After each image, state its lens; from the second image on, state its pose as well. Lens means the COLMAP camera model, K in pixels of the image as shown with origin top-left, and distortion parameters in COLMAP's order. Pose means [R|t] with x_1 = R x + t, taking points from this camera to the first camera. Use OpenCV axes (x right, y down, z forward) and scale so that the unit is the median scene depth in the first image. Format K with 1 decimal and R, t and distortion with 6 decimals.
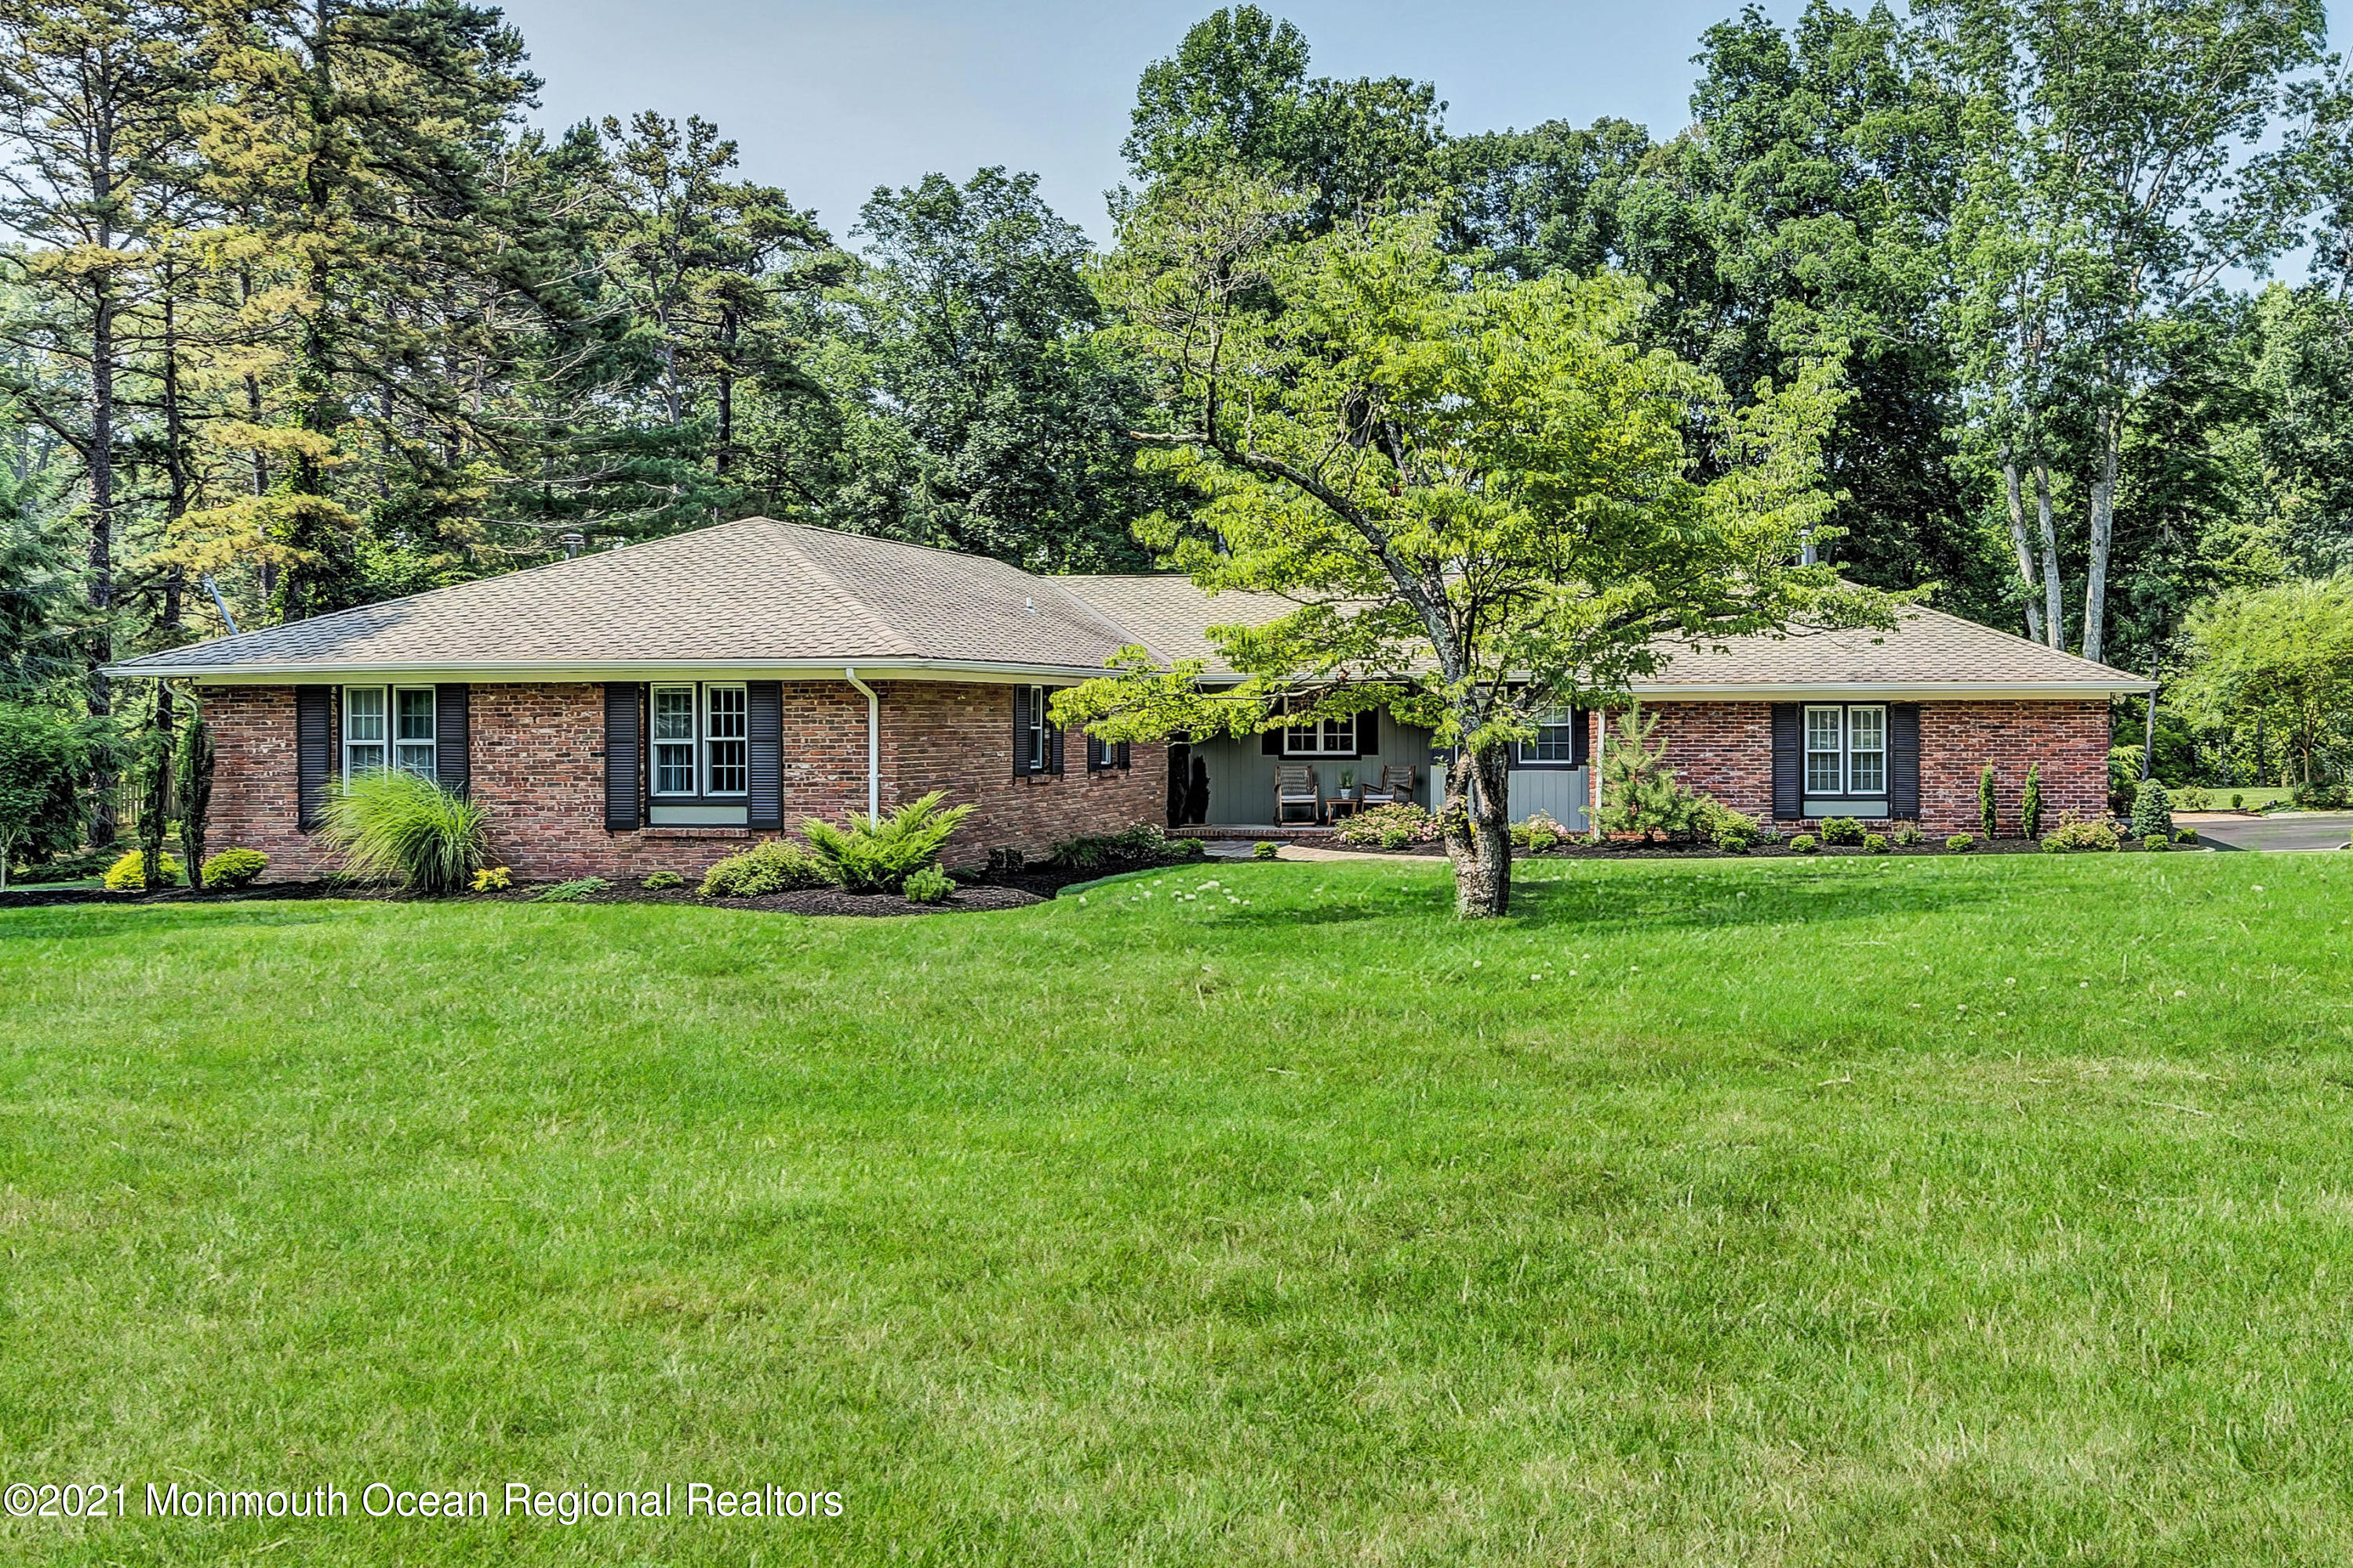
lens RADIAL K [[1051.7, 0, 1179.0], [0, 1051.7, 773.2], [0, 0, 1]] dist [-0.002400, 0.001136]
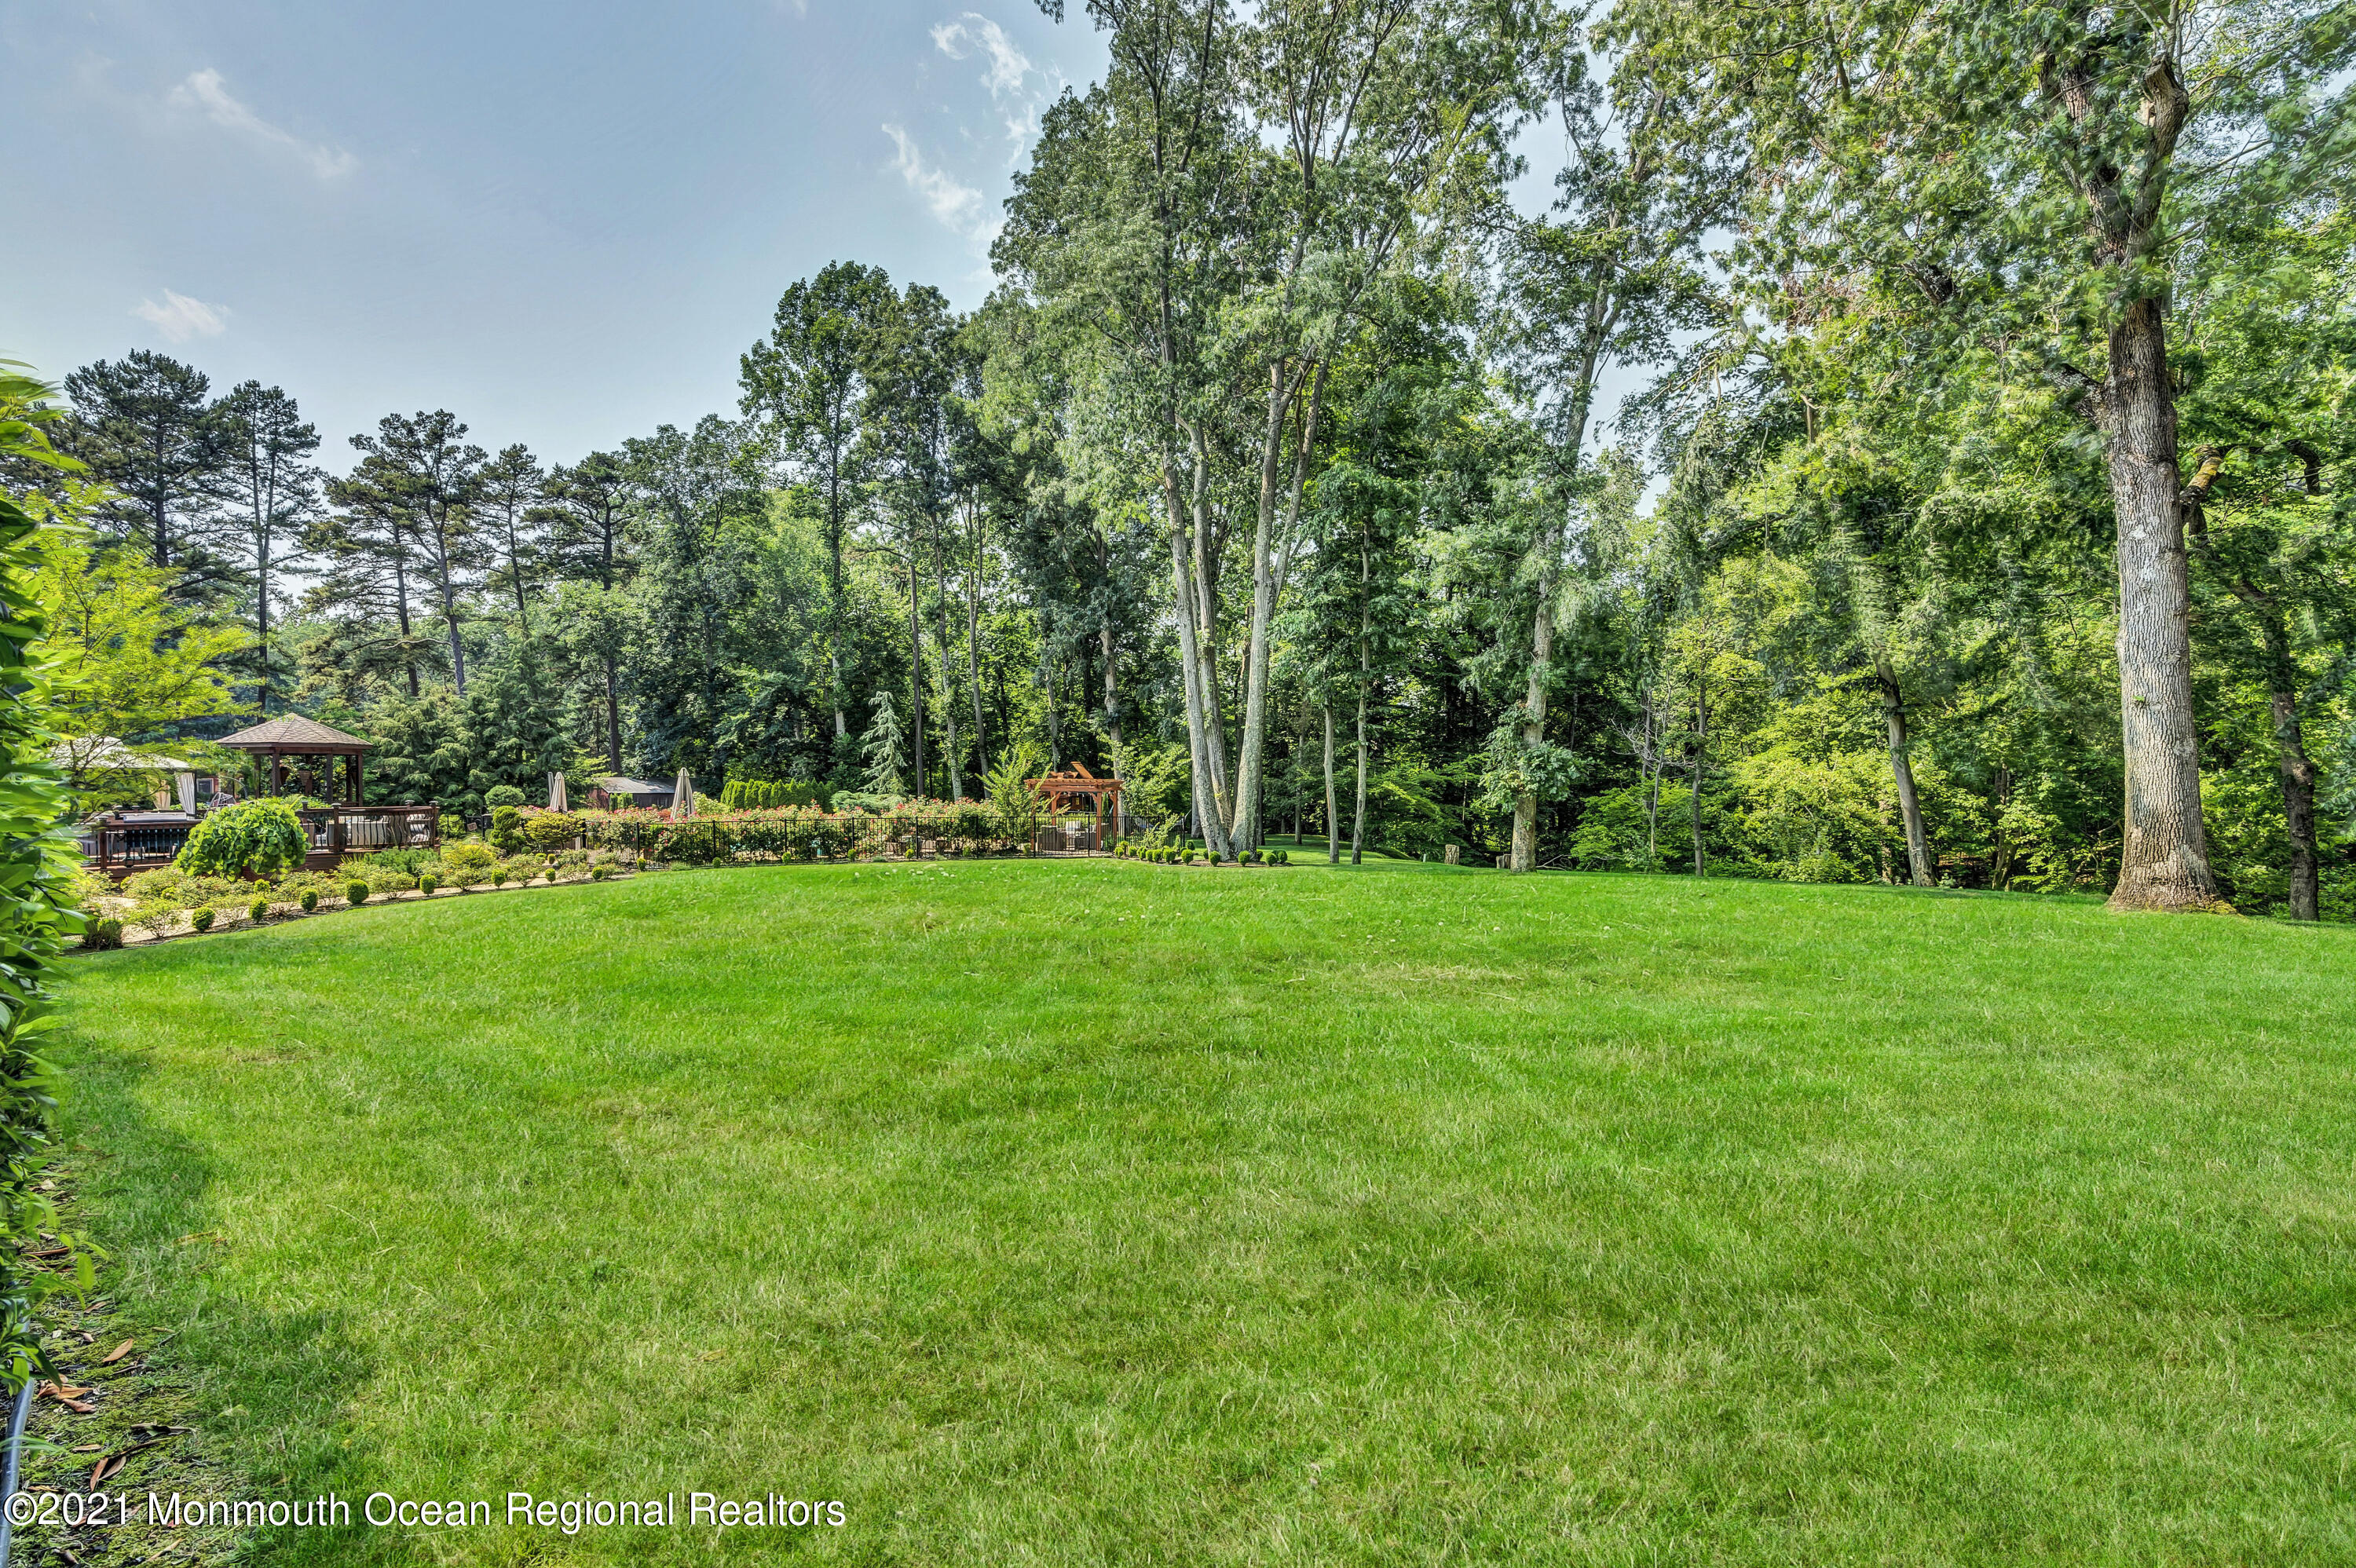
lens RADIAL K [[1052.9, 0, 1172.1], [0, 1052.9, 789.2], [0, 0, 1]] dist [-0.002400, 0.001136]
pose [[0.952975, 0.001672, 0.303045, -0.136791], [0.002032, 0.999927, -0.011909, 0.004316], [-0.303042, 0.011965, 0.952902, -0.891003]]
